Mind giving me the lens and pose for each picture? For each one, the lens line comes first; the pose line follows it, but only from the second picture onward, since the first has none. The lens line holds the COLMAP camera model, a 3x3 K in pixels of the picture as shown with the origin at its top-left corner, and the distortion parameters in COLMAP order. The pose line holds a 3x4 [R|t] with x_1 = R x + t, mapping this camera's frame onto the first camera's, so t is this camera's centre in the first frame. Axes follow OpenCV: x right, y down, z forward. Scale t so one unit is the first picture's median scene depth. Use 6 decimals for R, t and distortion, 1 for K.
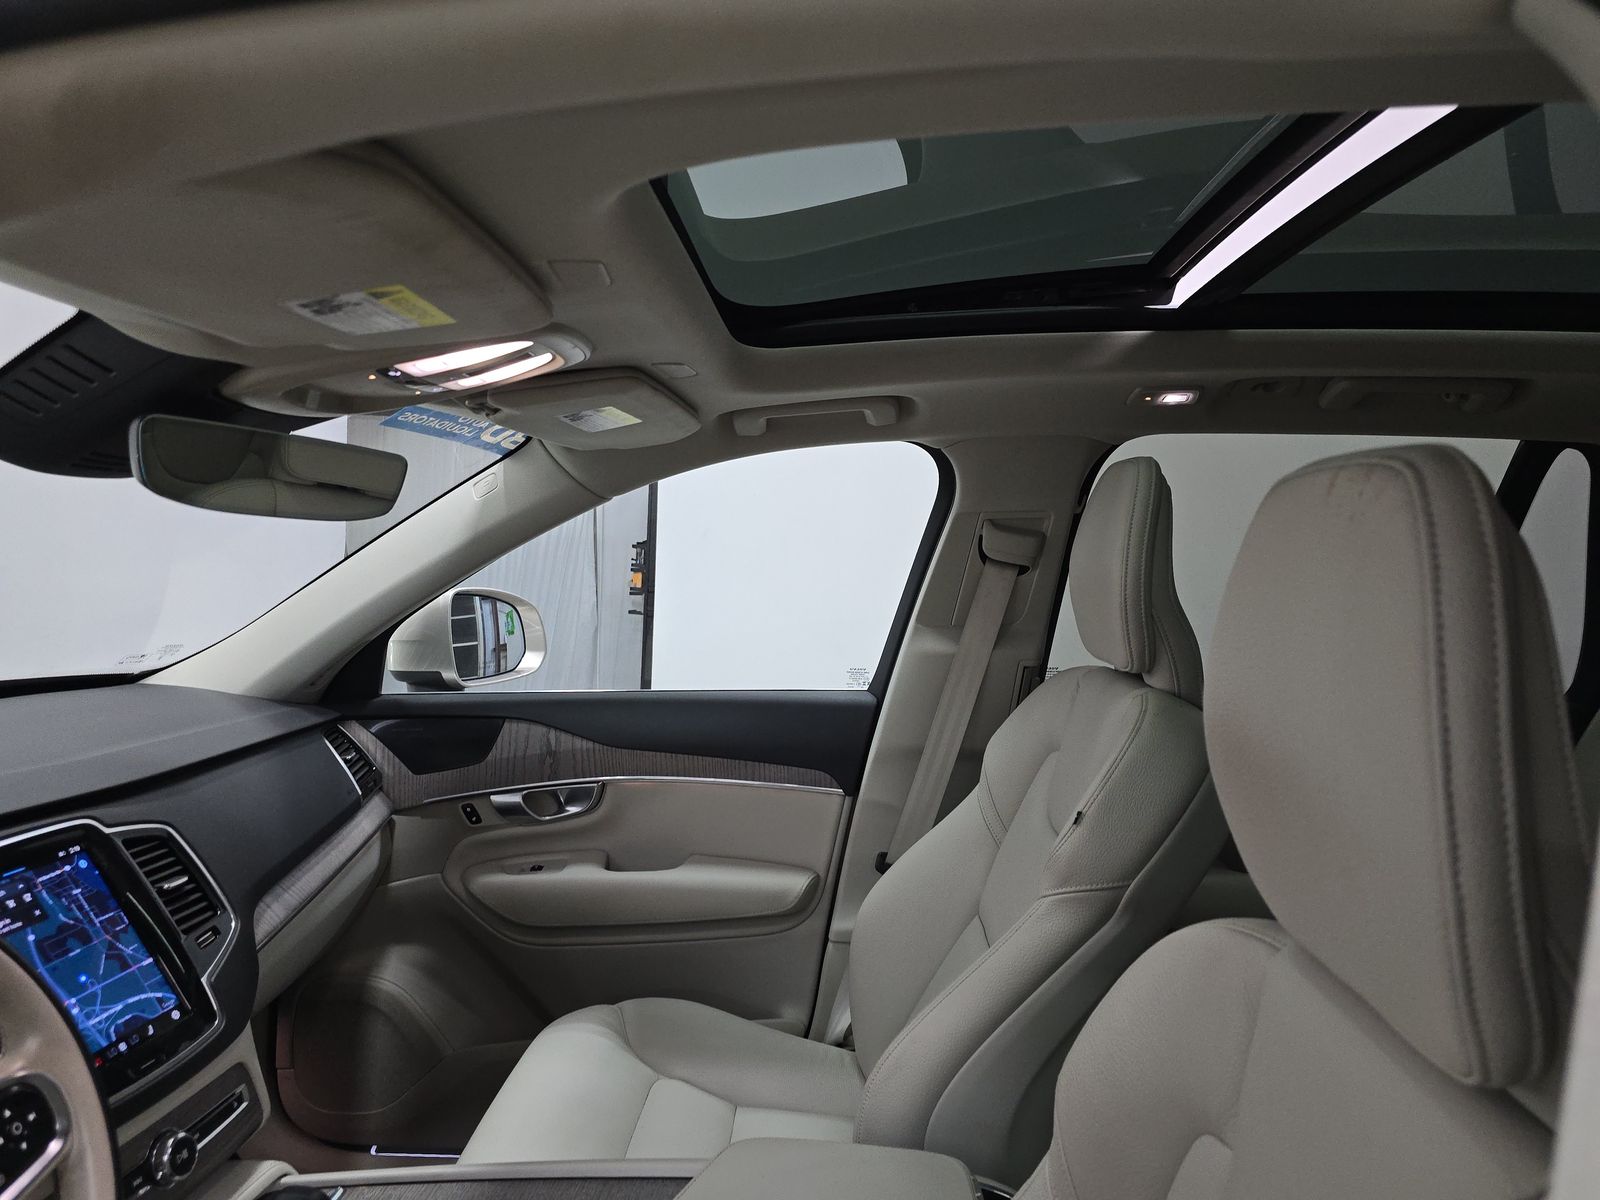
lens RADIAL K [[1076.6, 0, 797.9], [0, 1076.6, 589.7], [0, 0, 1]] dist [0.090169, -0.075293]
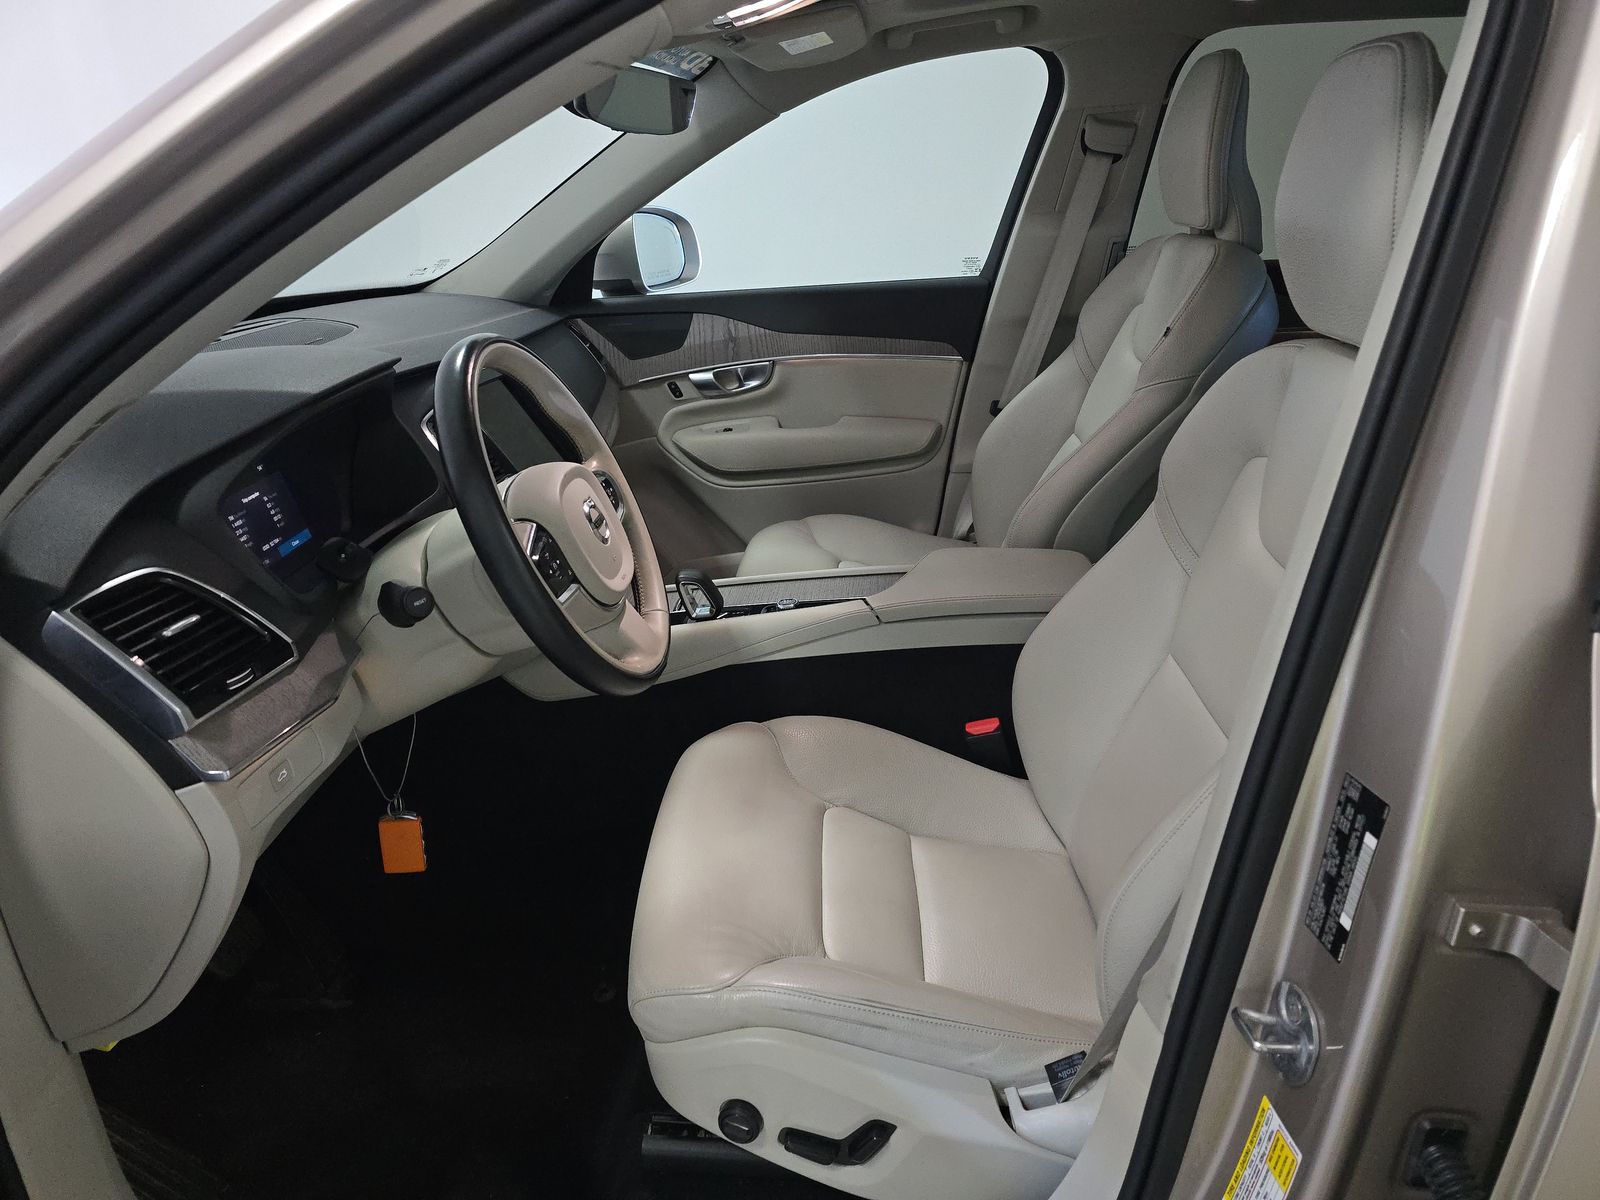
lens RADIAL K [[1076.6, 0, 797.9], [0, 1076.6, 589.7], [0, 0, 1]] dist [0.090169, -0.075293]
pose [[0.998631, -0.045345, -0.026065, -0.138925], [0.051227, 0.948510, 0.312578, 0.038042], [0.010549, -0.313485, 0.949534, -0.326505]]
